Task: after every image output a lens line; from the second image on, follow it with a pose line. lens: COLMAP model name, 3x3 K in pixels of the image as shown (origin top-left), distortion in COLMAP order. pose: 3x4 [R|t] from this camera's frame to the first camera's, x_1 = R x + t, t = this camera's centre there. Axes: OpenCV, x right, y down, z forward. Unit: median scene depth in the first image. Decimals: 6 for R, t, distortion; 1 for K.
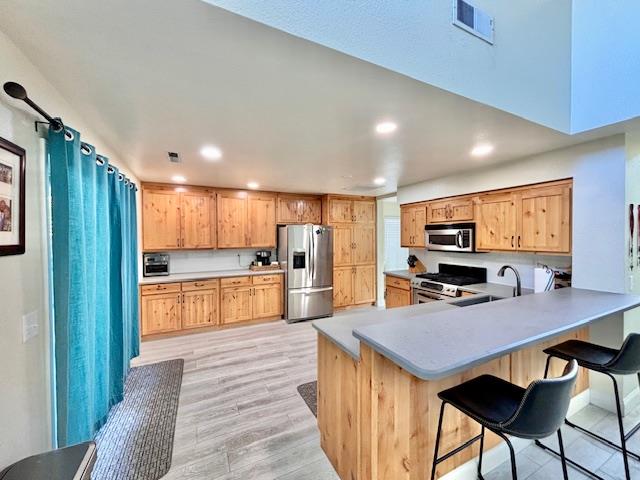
lens RADIAL K [[261.4, 0, 320.0], [0, 261.4, 240.0], [0, 0, 1]] dist [0.002045, -0.000405]
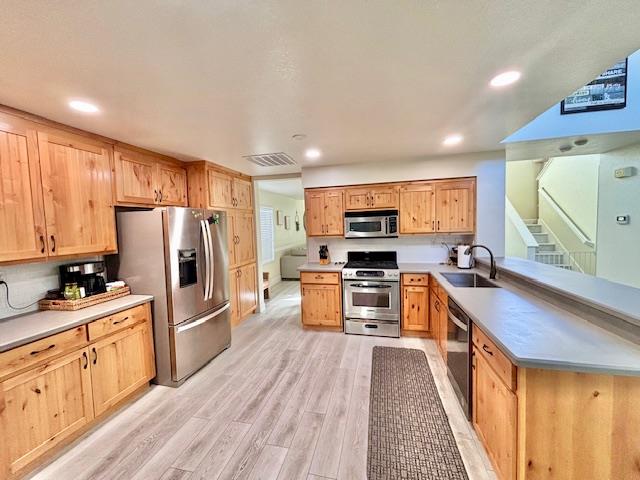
lens RADIAL K [[261.4, 0, 320.0], [0, 261.4, 240.0], [0, 0, 1]] dist [0.002045, -0.000405]
pose [[0.624257, -0.058355, 0.779037, -0.349897], [0.039353, 0.998289, 0.043244, -0.000190], [-0.780228, 0.003662, 0.625485, 0.437389]]
